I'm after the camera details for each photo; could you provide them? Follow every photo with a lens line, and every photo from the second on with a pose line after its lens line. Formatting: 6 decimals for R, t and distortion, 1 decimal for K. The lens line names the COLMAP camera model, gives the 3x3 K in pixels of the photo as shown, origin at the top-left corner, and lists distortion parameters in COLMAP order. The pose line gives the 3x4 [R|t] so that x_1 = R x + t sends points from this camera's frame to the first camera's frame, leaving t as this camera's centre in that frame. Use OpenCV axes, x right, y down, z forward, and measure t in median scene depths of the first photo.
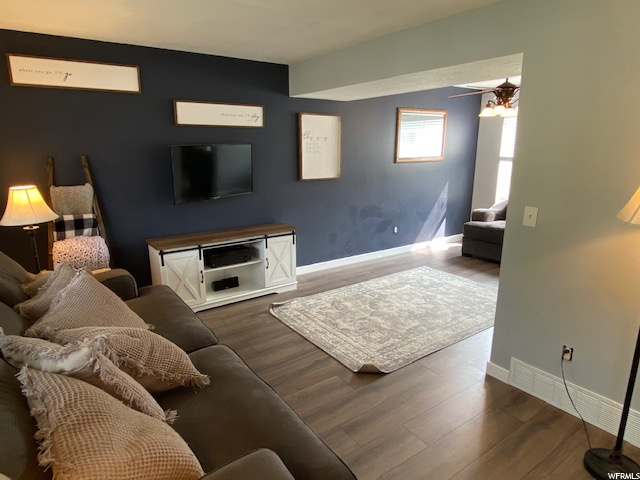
lens RADIAL K [[395.4, 0, 321.2], [0, 395.4, 244.3], [0, 0, 1]] dist [0.112810, -0.120864]
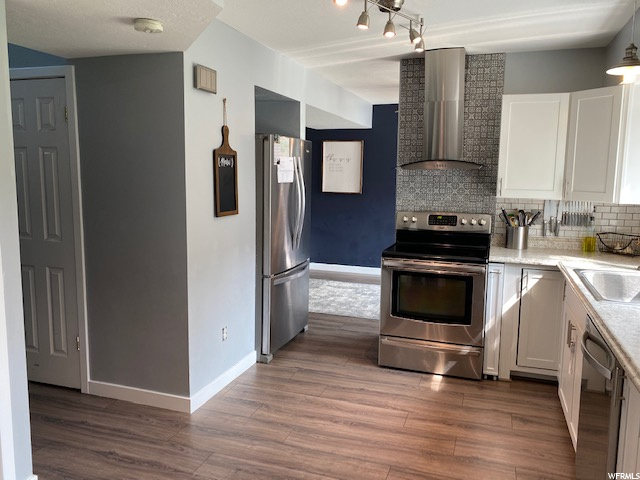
lens RADIAL K [[490.1, 0, 320.5], [0, 490.1, 255.5], [0, 0, 1]] dist [0.006190, -0.066940]
pose [[0.573943, 0.146317, -0.805718, 1.392254], [-0.214003, 0.976516, 0.024891, -0.004623], [0.790438, 0.158140, 0.591777, 0.124769]]
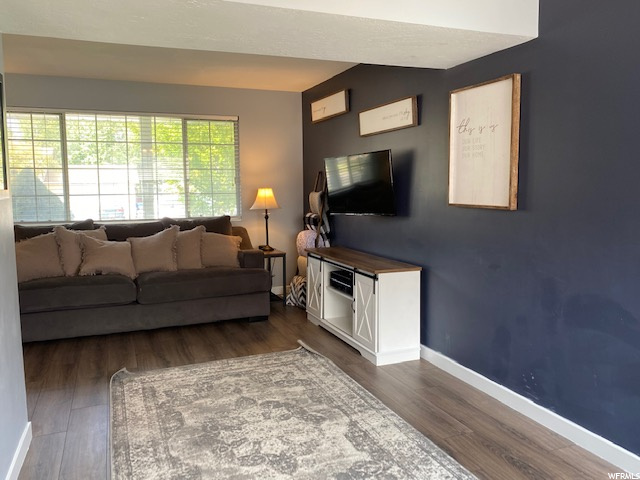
lens RADIAL K [[523.8, 0, 320.0], [0, 523.8, 240.0], [0, 0, 1]] dist [0.000877, 0.001633]
pose [[-0.244006, 0.110895, -0.963412, 0.826440], [-0.221980, 0.960678, 0.166802, -0.224381], [0.944026, 0.254559, -0.209795, 1.130034]]
